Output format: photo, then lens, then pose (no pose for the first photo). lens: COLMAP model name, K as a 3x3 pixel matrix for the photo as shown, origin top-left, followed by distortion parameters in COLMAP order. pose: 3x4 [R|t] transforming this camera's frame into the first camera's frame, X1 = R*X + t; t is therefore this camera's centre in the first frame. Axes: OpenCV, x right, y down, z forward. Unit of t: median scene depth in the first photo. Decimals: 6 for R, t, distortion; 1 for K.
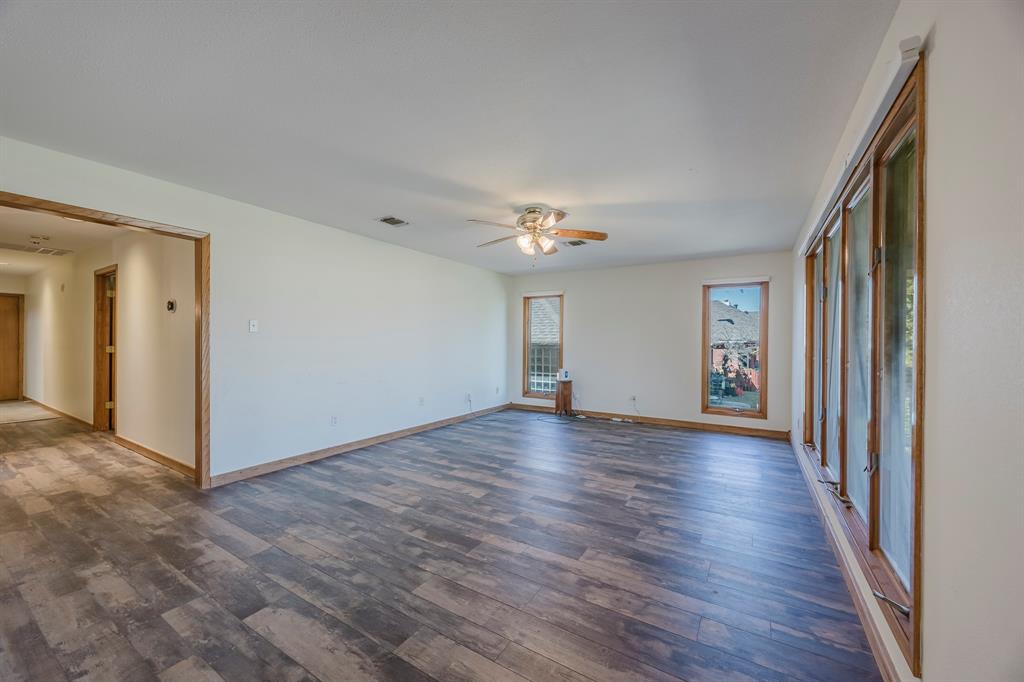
lens RADIAL K [[387.2, 0, 512.5], [0, 387.2, 341.6], [0, 0, 1]] dist [-0.003589, 0.000654]
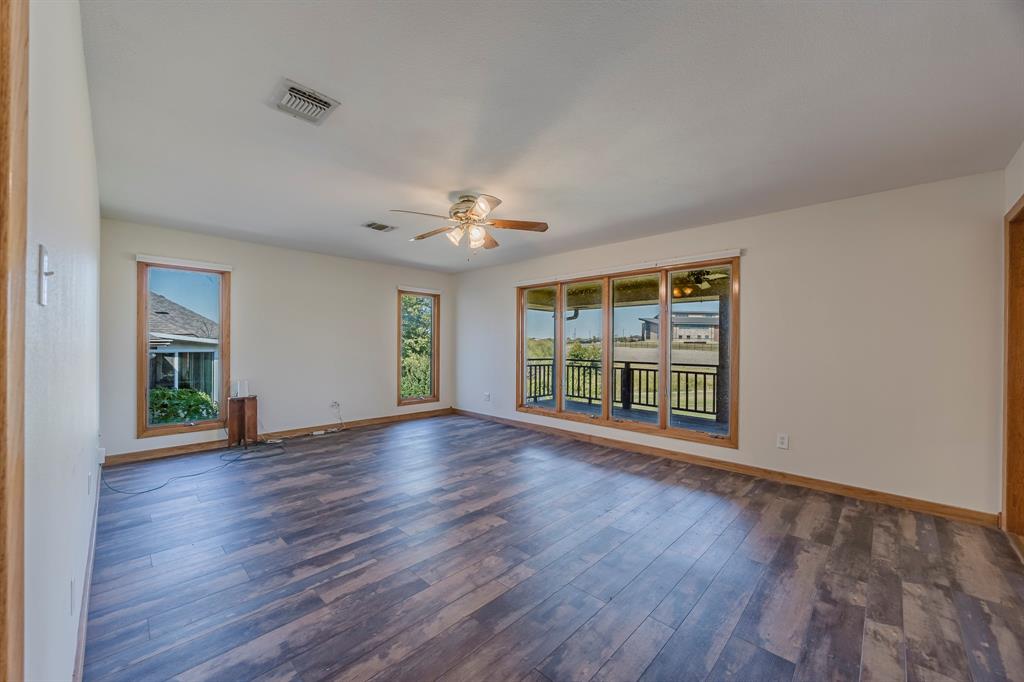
lens RADIAL K [[387.2, 0, 516.8], [0, 387.2, 341.8], [0, 0, 1]] dist [-0.003589, 0.000654]
pose [[0.219003, -0.001505, 0.975723, -0.798497], [-0.005450, 0.999981, 0.002766, -0.004891], [-0.975709, -0.005924, 0.218991, 0.674228]]
